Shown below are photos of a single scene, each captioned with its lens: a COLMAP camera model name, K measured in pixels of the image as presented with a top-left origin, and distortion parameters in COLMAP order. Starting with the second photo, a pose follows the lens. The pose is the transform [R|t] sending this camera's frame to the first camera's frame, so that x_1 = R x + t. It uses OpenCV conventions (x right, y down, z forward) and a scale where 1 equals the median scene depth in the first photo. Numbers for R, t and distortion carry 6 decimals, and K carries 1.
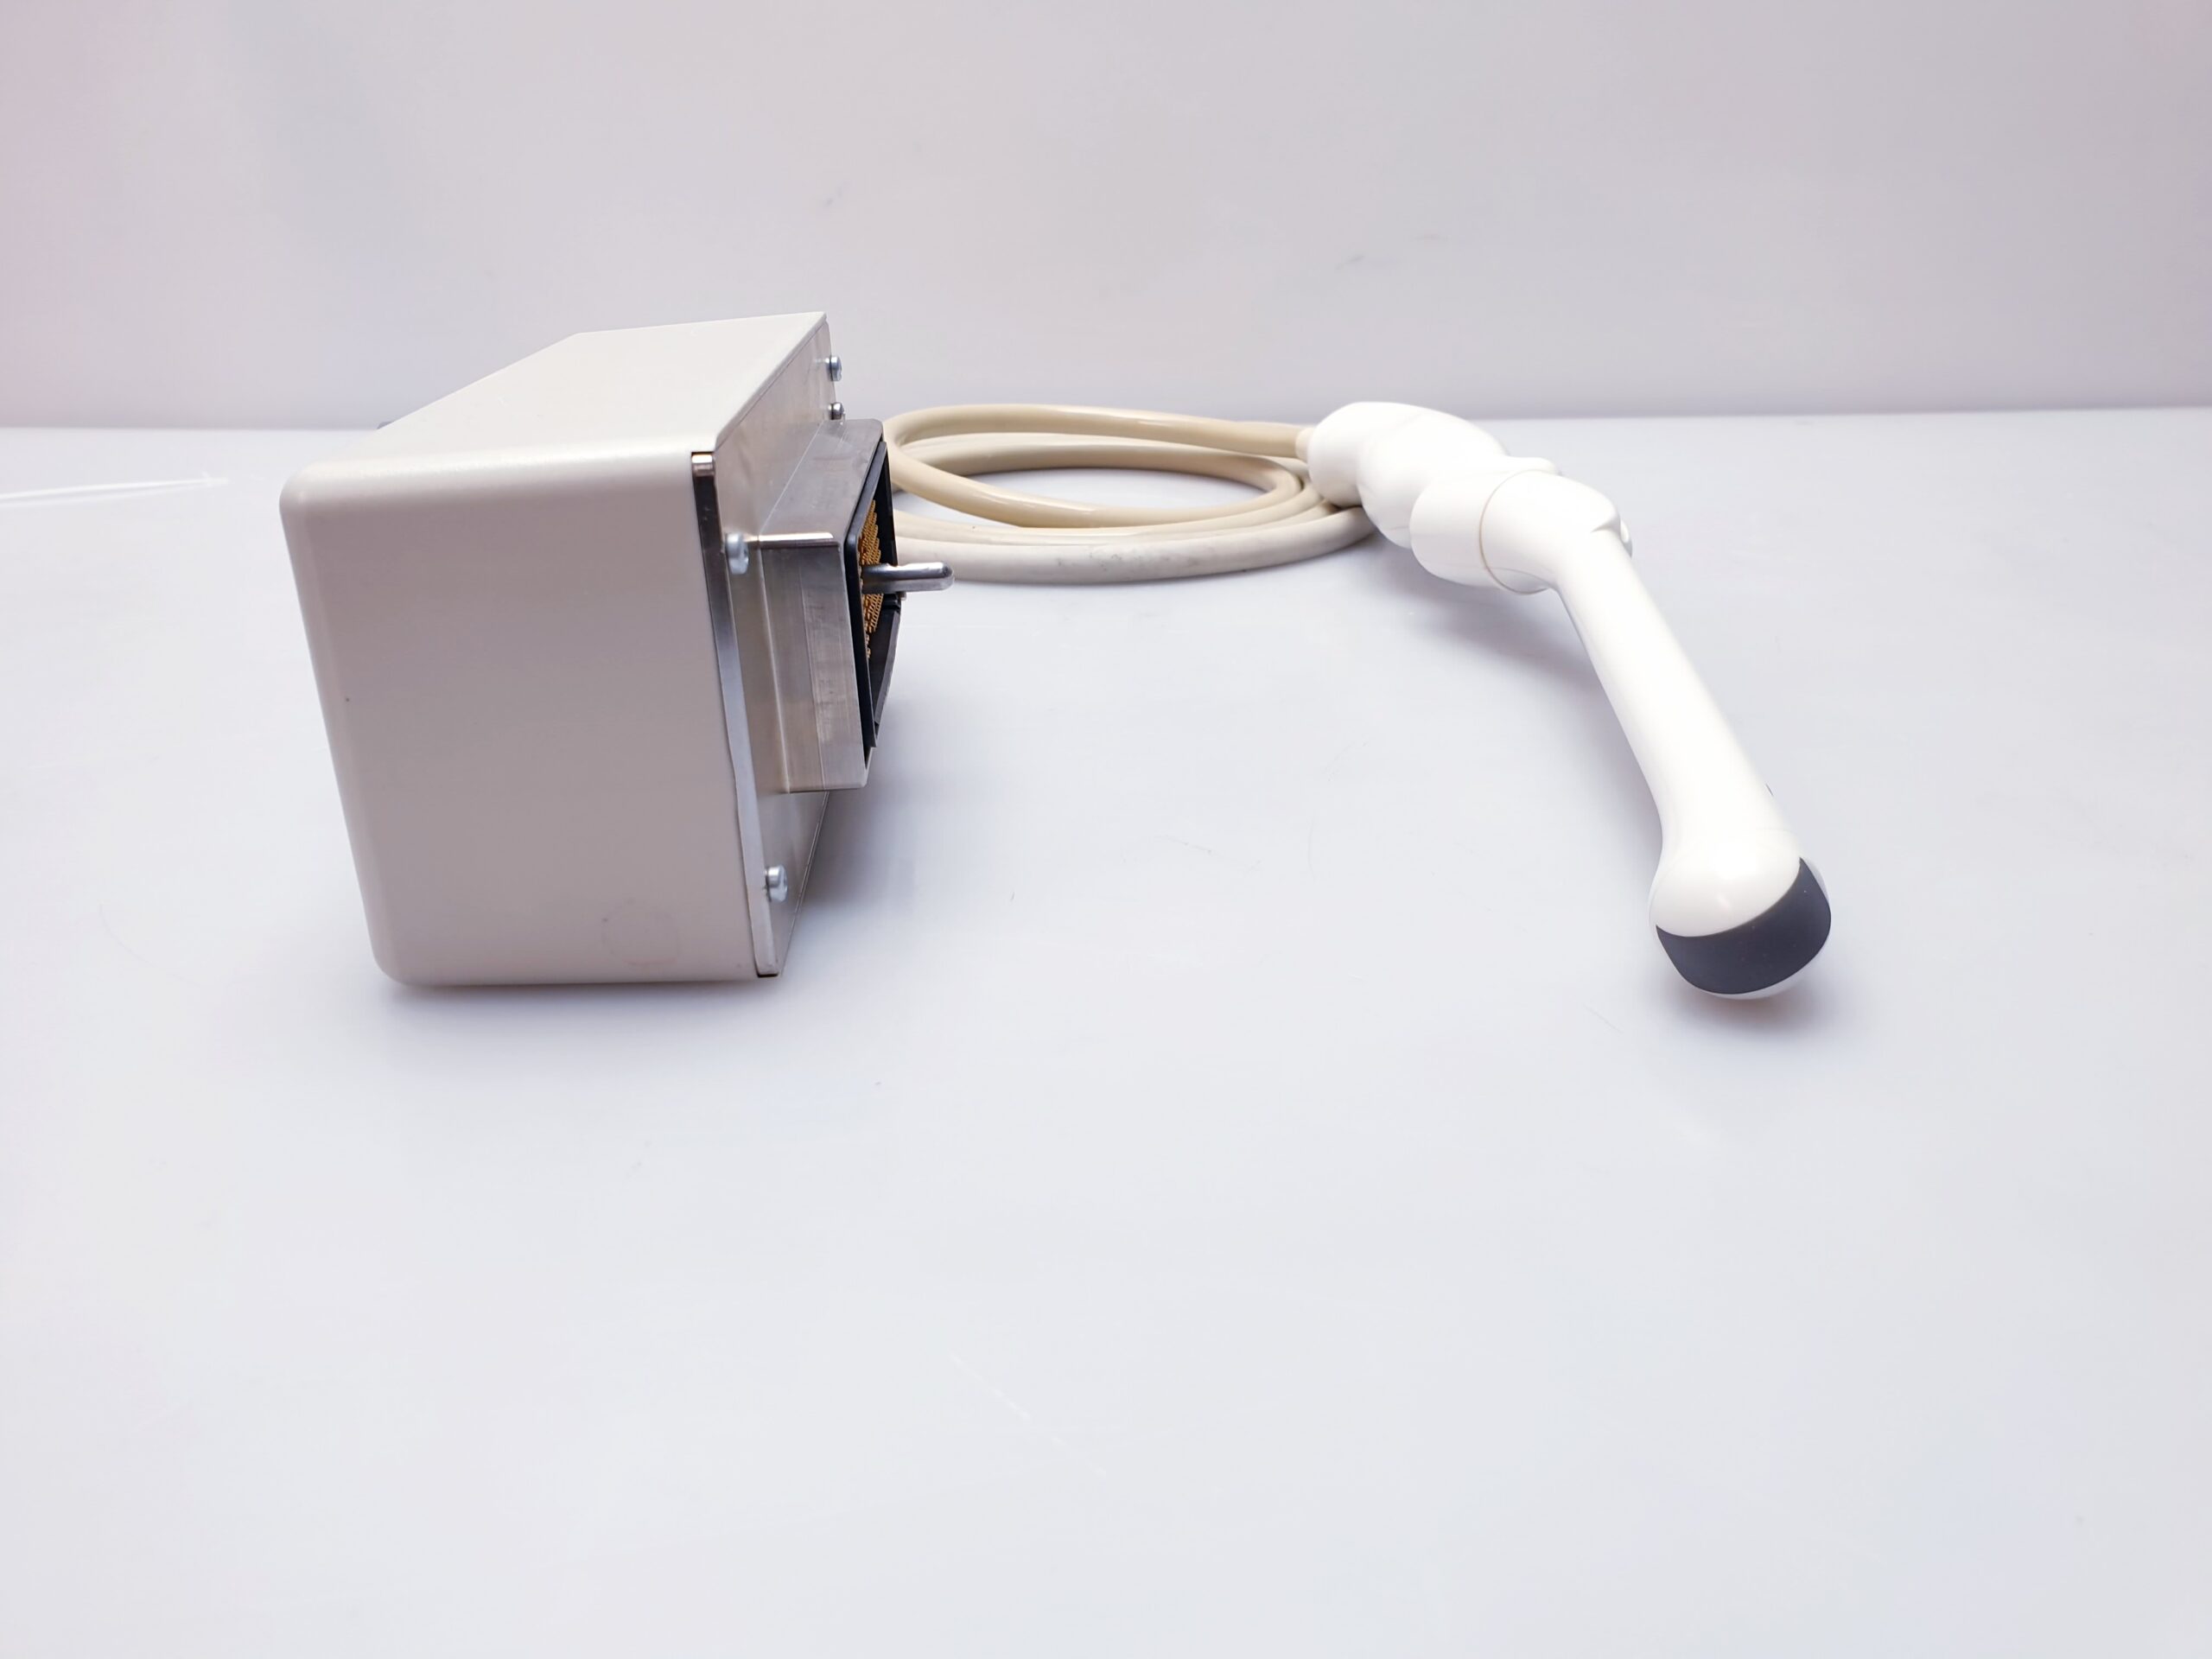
lens RADIAL K [[1727.7, 0, 1102.1], [0, 1727.7, 828.1], [0, 0, 1]] dist [0.058593, -0.109509]
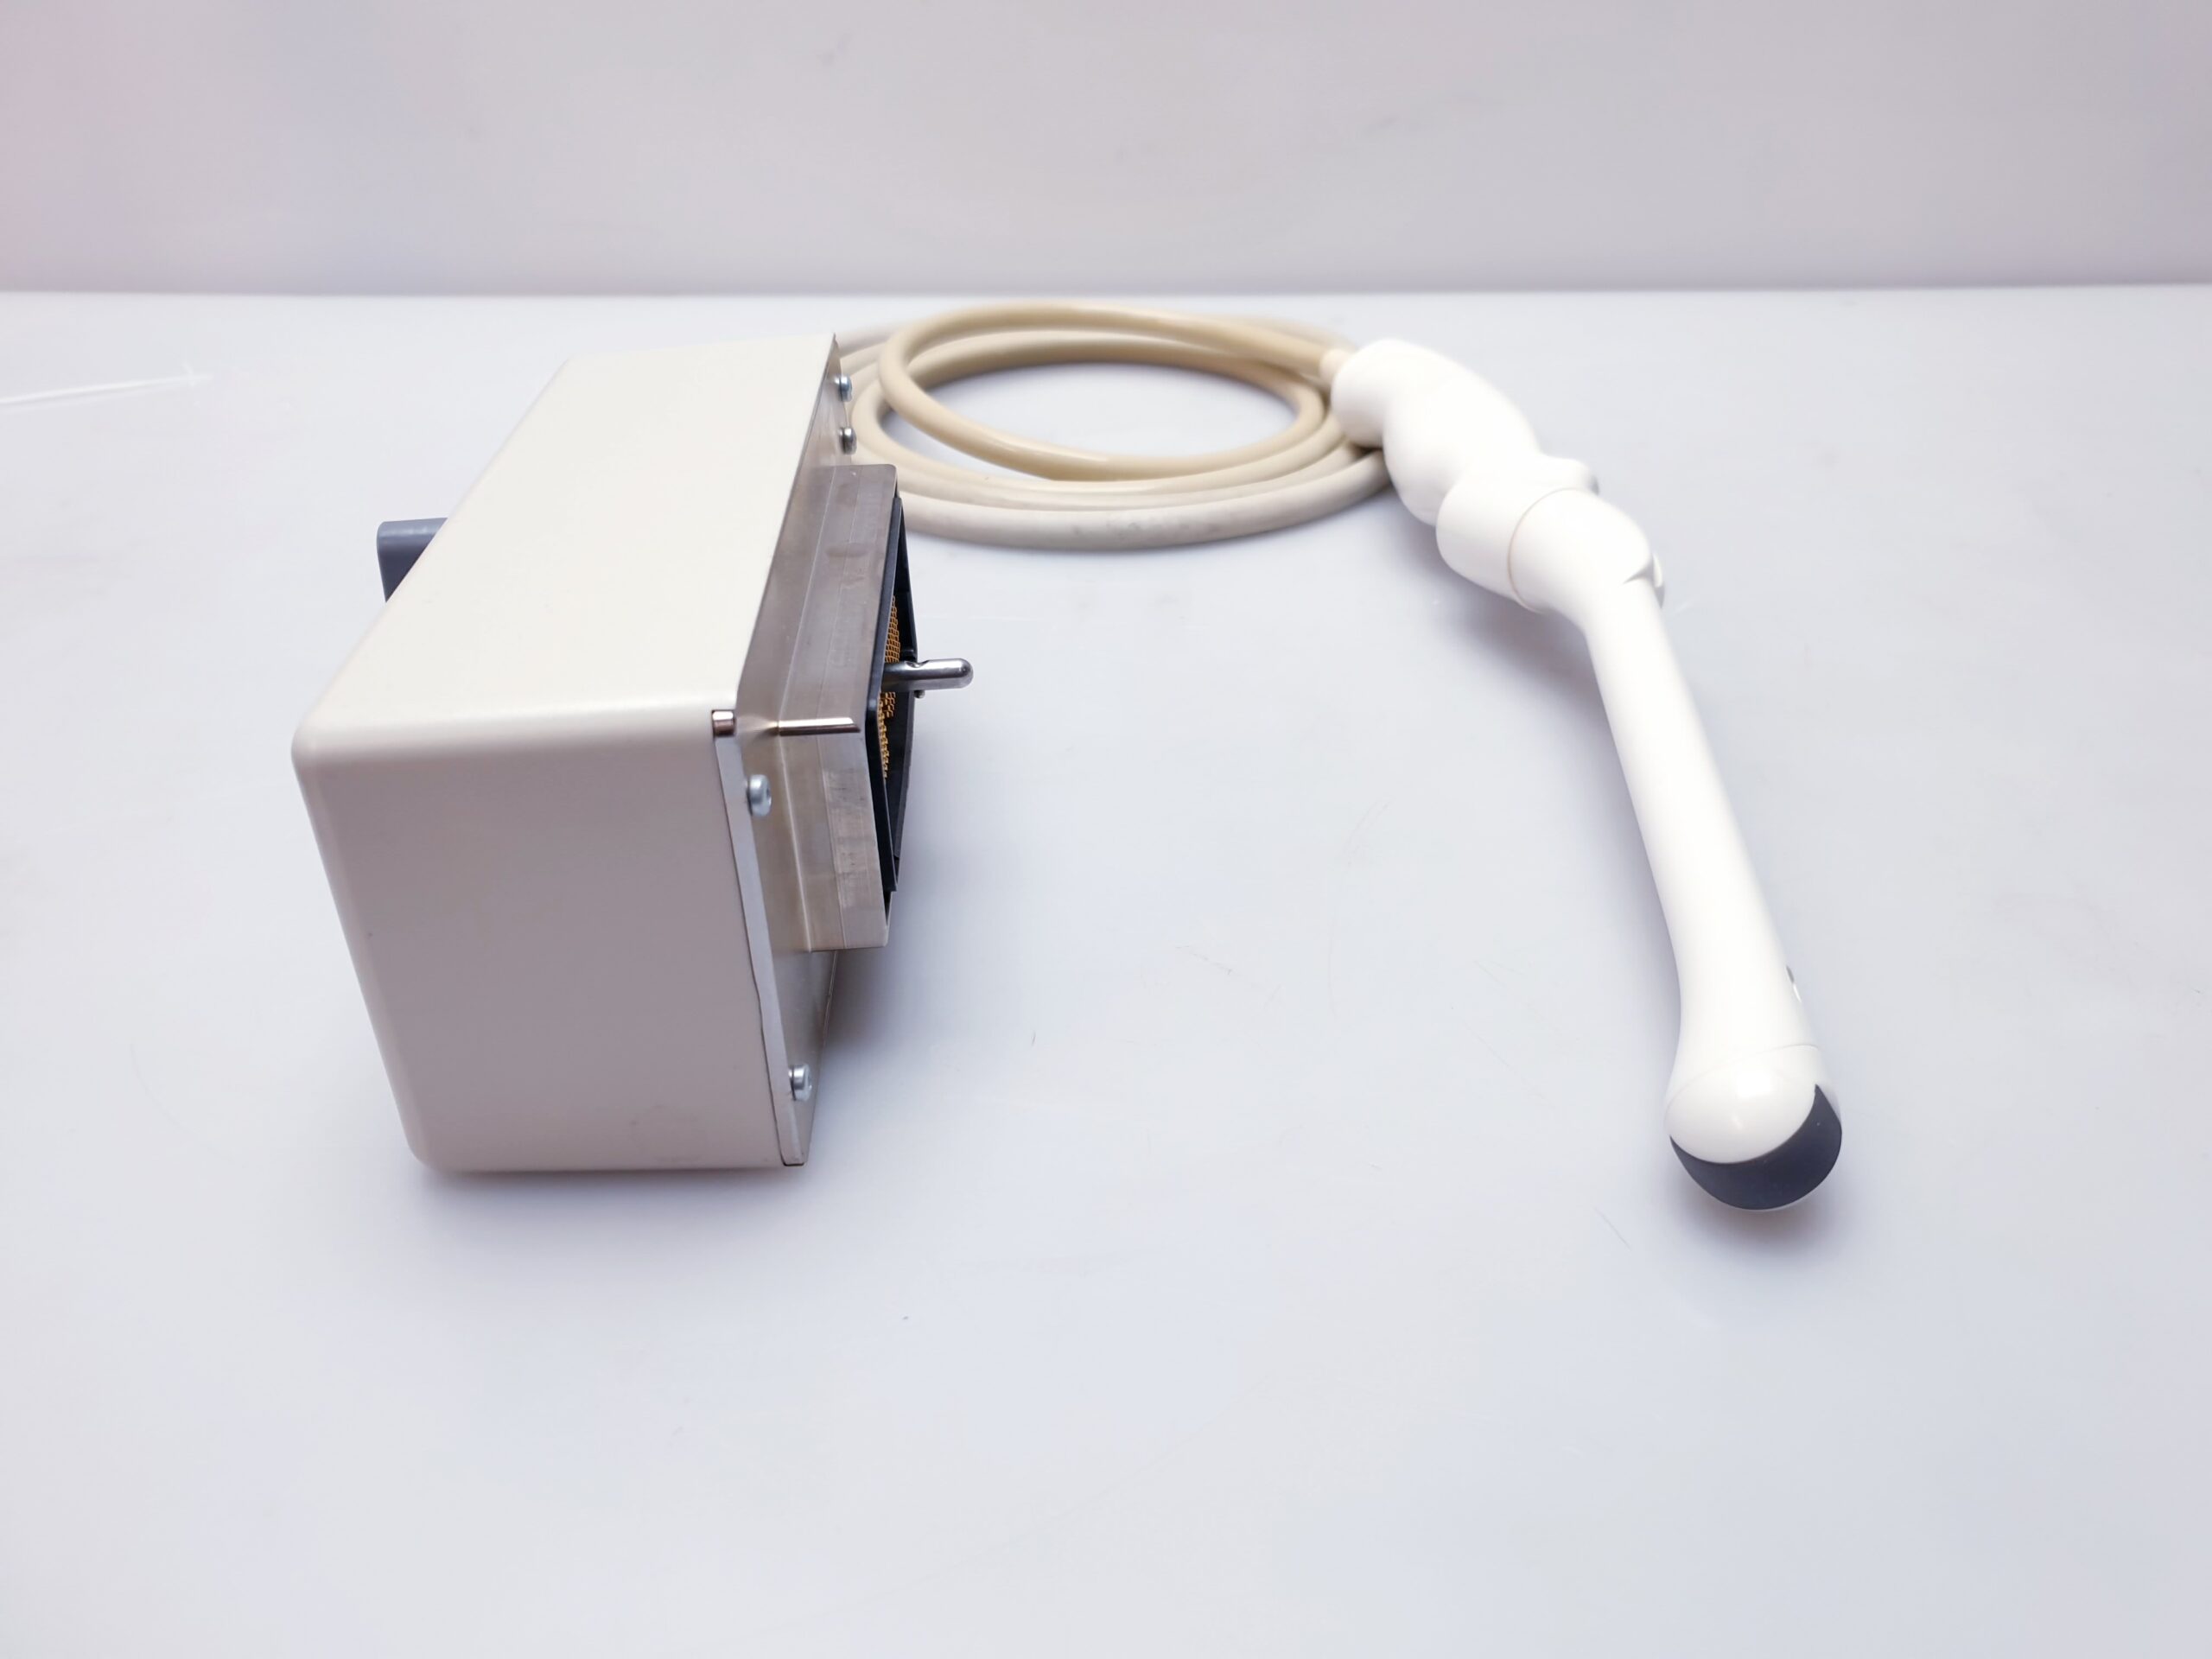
lens RADIAL K [[1727.7, 0, 1112.6], [0, 1727.7, 834.8], [0, 0, 1]] dist [0.058593, -0.109509]
pose [[0.999932, 0.010822, 0.004317, -0.011643], [-0.011342, 0.988876, 0.148307, -0.238718], [-0.002664, -0.148346, 0.988932, 0.020058]]
